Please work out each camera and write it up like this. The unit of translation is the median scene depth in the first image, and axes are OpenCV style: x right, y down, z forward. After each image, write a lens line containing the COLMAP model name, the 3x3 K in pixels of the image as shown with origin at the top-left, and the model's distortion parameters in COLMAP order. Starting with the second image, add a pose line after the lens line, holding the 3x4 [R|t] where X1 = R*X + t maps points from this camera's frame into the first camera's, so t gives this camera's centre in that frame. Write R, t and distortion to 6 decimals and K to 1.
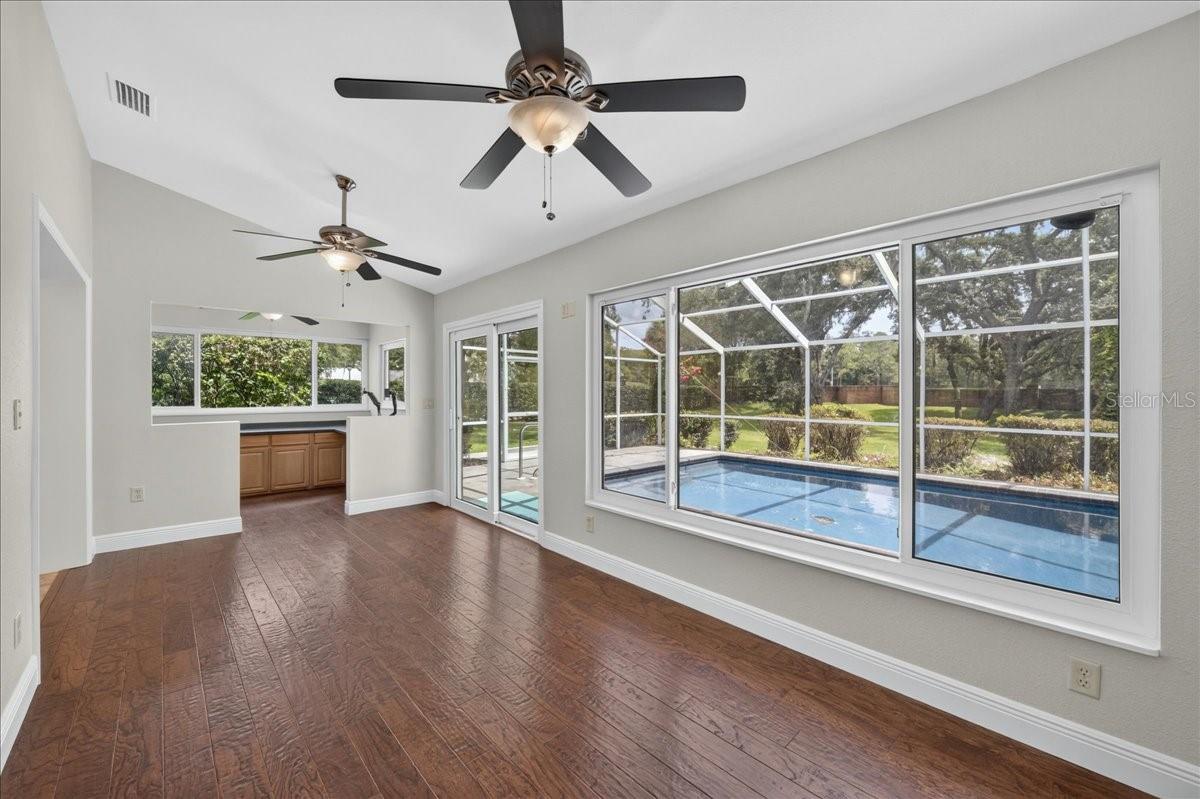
lens RADIAL K [[478.2, 0, 597.6], [0, 478.2, 393.0], [0, 0, 1]] dist [-0.003496, -0.000434]
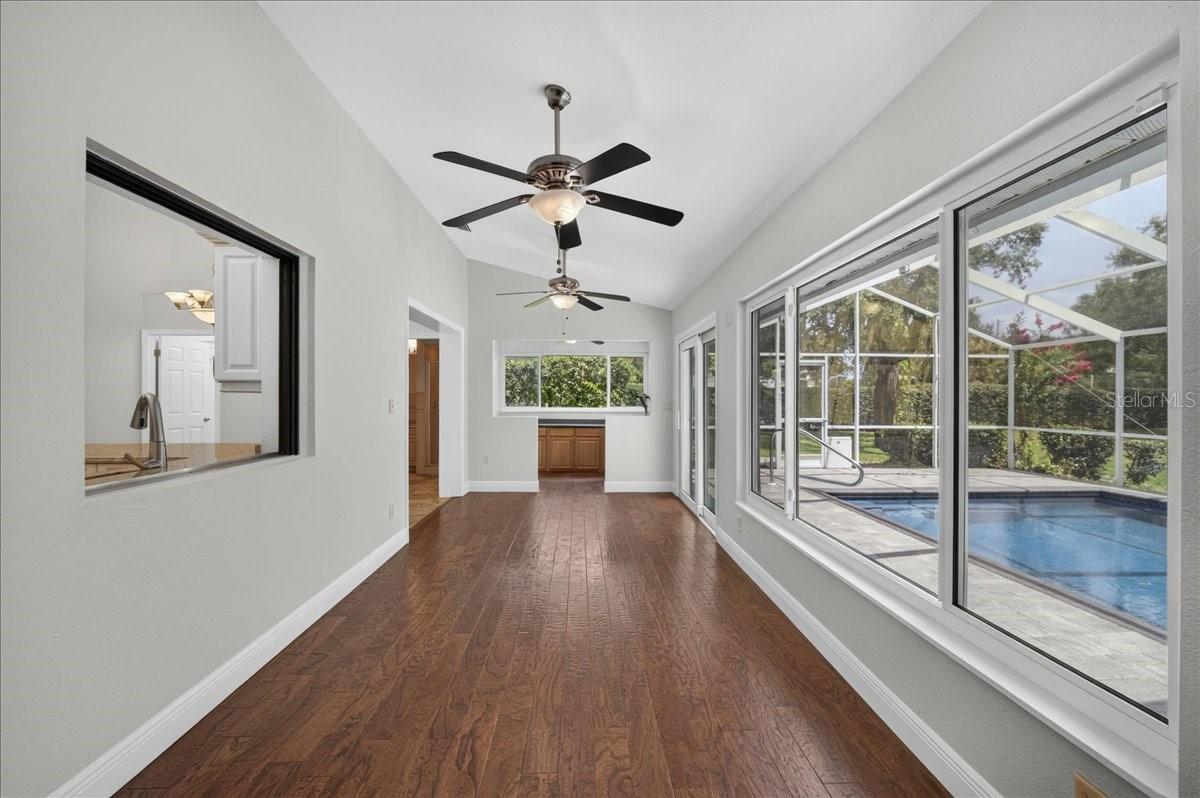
lens RADIAL K [[495.3, 0, 598.1], [0, 495.3, 400.6], [0, 0, 1]] dist [0.001790, -0.000021]
pose [[0.745928, 0.006764, -0.665993, 0.334171], [-0.004155, 0.999976, 0.005501, 0.001190], [0.666014, -0.001336, 0.745938, -0.004158]]
